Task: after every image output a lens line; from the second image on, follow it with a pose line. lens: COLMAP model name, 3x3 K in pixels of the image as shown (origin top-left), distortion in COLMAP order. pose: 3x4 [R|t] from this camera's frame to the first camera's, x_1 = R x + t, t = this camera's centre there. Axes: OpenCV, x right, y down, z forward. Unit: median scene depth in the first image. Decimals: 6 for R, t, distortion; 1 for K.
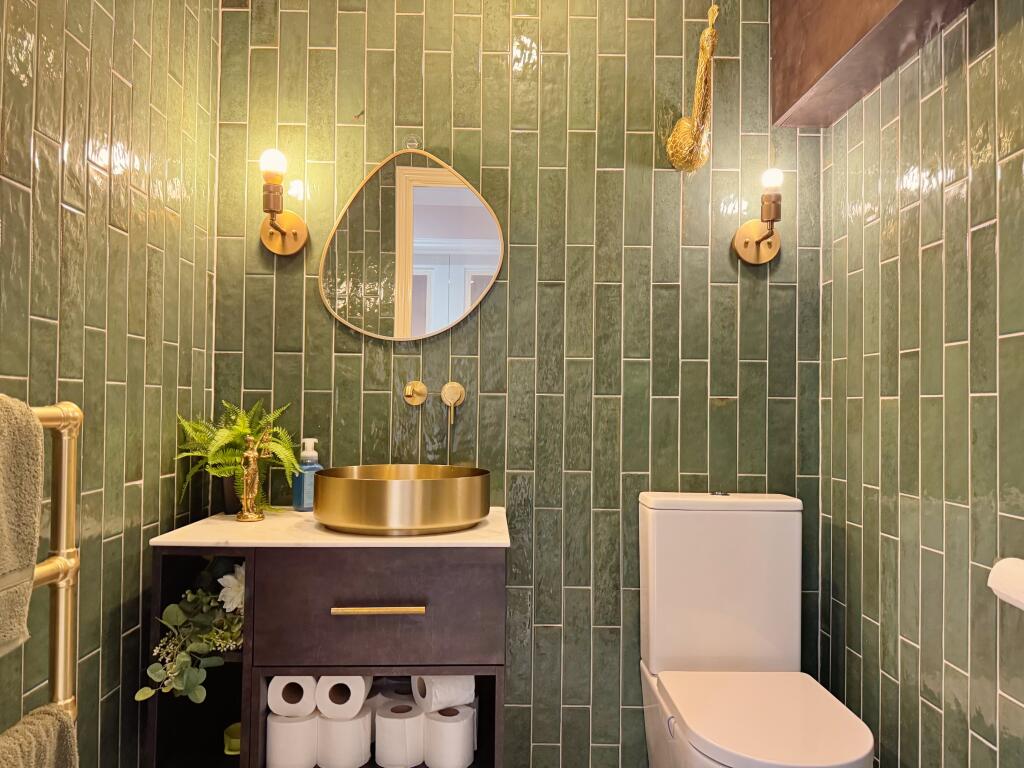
lens RADIAL K [[713.6, 0, 512.0], [0, 713.6, 384.0], [0, 0, 1]] dist [0.098226, -0.136386]
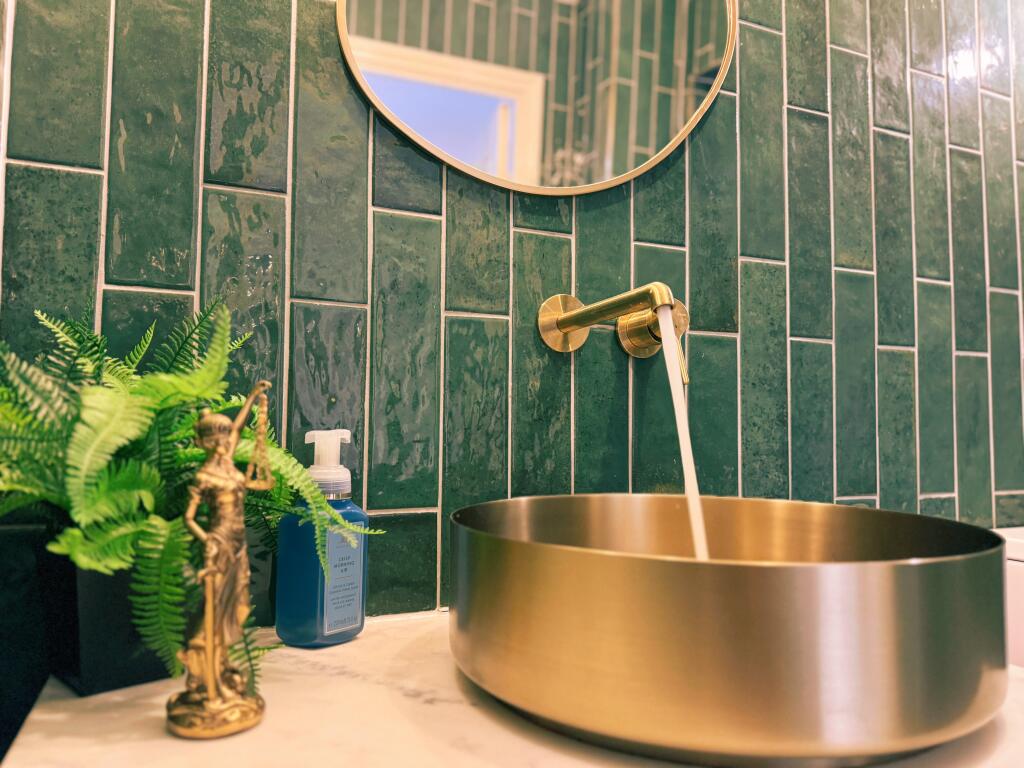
lens RADIAL K [[730.4, 0, 512.0], [0, 730.4, 384.0], [0, 0, 1]] dist [0.004263, -0.002146]
pose [[0.933260, 0.018787, 0.358710, -0.314834], [-0.011344, 0.999675, -0.022842, 0.058474], [-0.359023, 0.017249, 0.933169, 0.616133]]
